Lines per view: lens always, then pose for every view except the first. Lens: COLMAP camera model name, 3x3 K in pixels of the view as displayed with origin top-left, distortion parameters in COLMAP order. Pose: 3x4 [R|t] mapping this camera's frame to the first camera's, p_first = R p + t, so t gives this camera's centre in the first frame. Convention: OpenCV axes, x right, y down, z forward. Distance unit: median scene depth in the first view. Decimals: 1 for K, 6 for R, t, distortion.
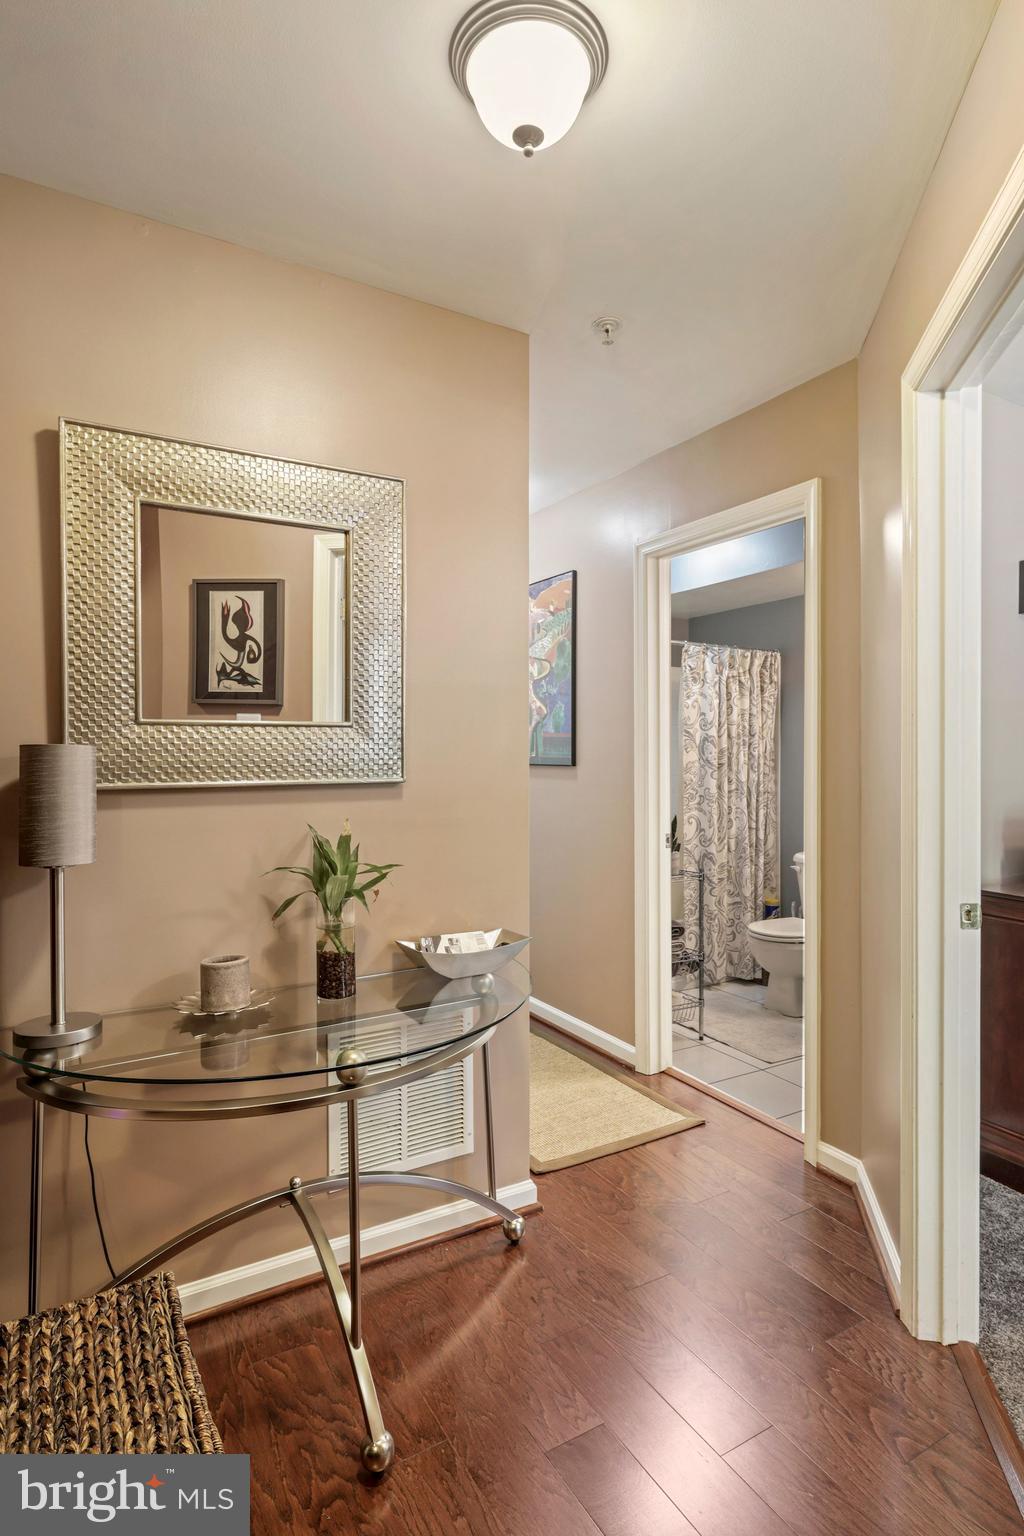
lens RADIAL K [[820.8, 0, 511.4], [0, 820.8, 770.6], [0, 0, 1]] dist [0.011575, -0.000693]
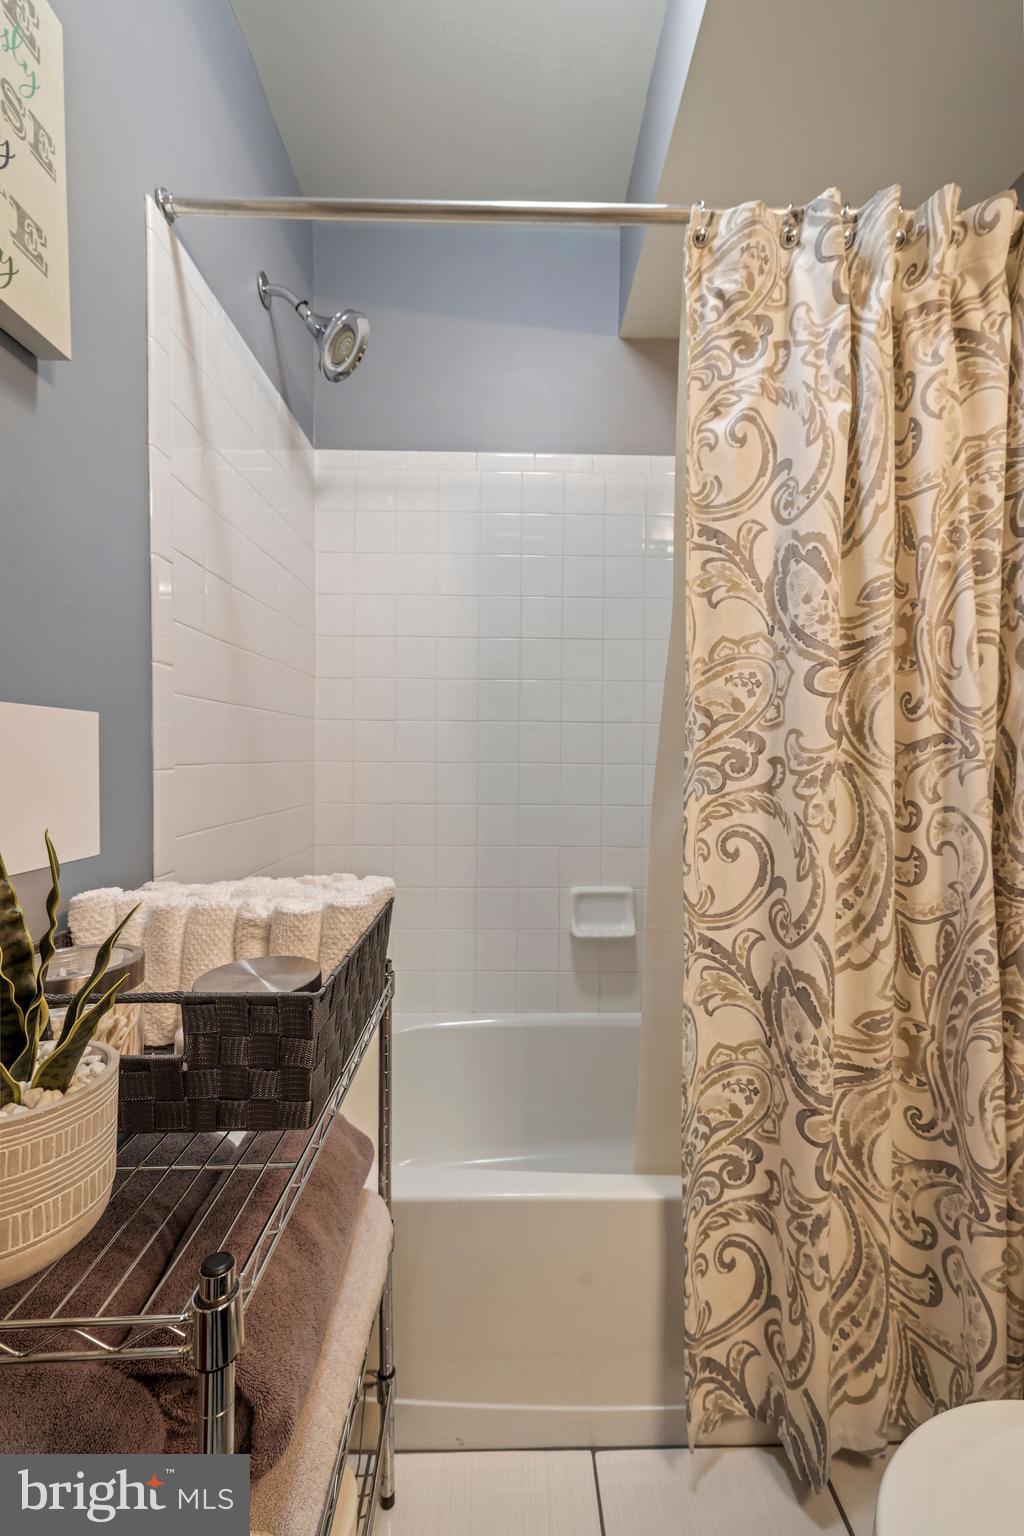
lens RADIAL K [[632.1, 0, 513.2], [0, 632.1, 760.4], [0, 0, 1]] dist [0.006356, -0.000589]
pose [[0.867827, 0.004425, -0.496847, 0.479186], [-0.011102, 0.999883, -0.010486, 0.063008], [0.496742, 0.014616, 0.867775, 1.413859]]
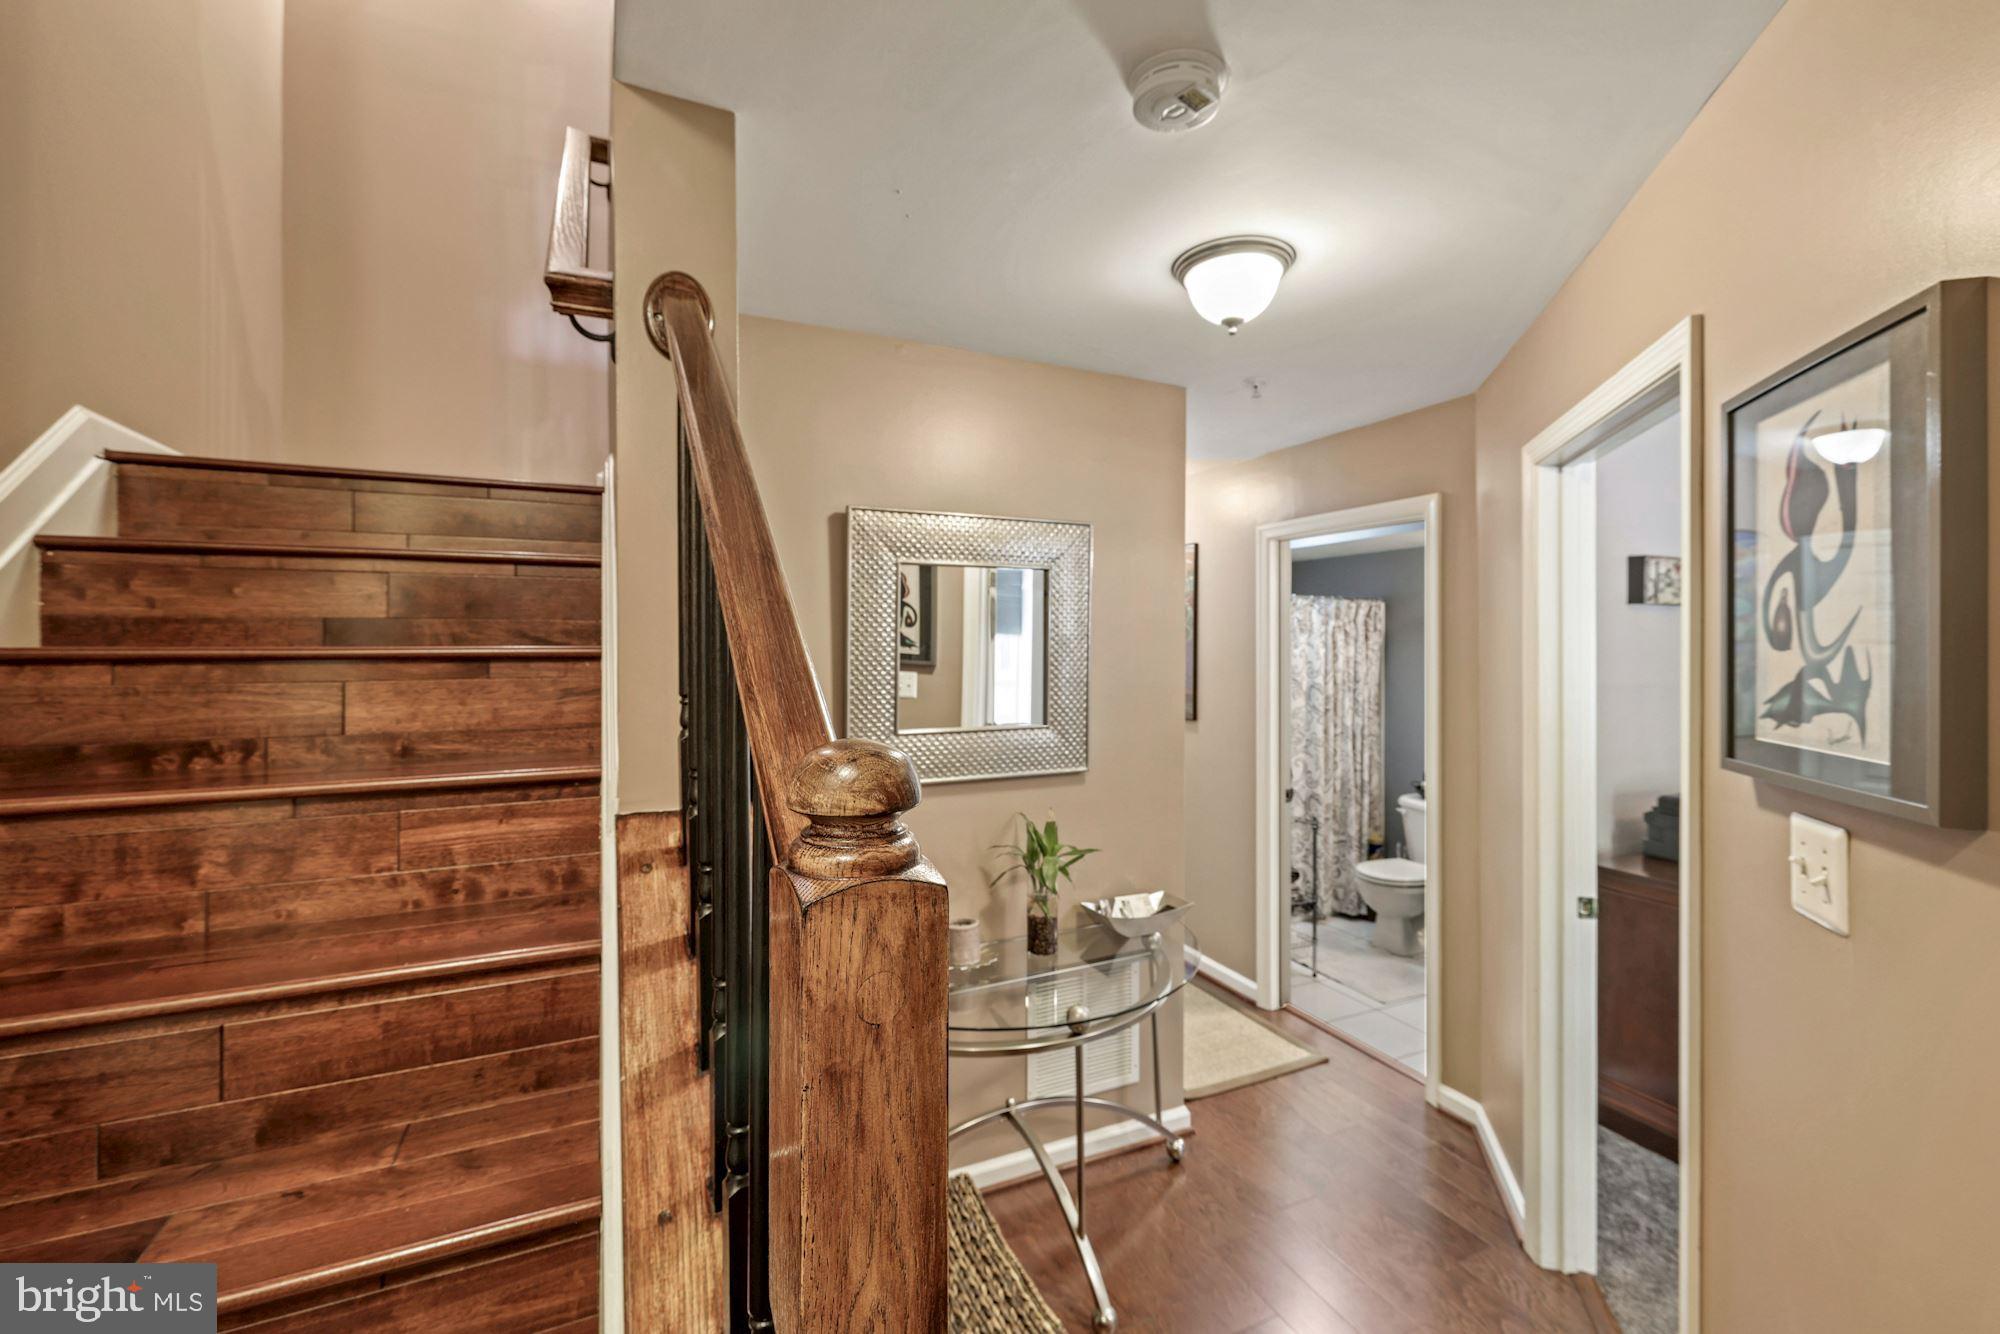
lens RADIAL K [[823.1, 0, 1006.6], [0, 823.1, 655.5], [0, 0, 1]] dist [0.006356, -0.000589]
pose [[0.995954, 0.005282, -0.089711, -0.112365], [-0.006693, 0.999858, -0.015435, -0.107967], [0.089617, 0.015973, 0.995848, -0.173488]]
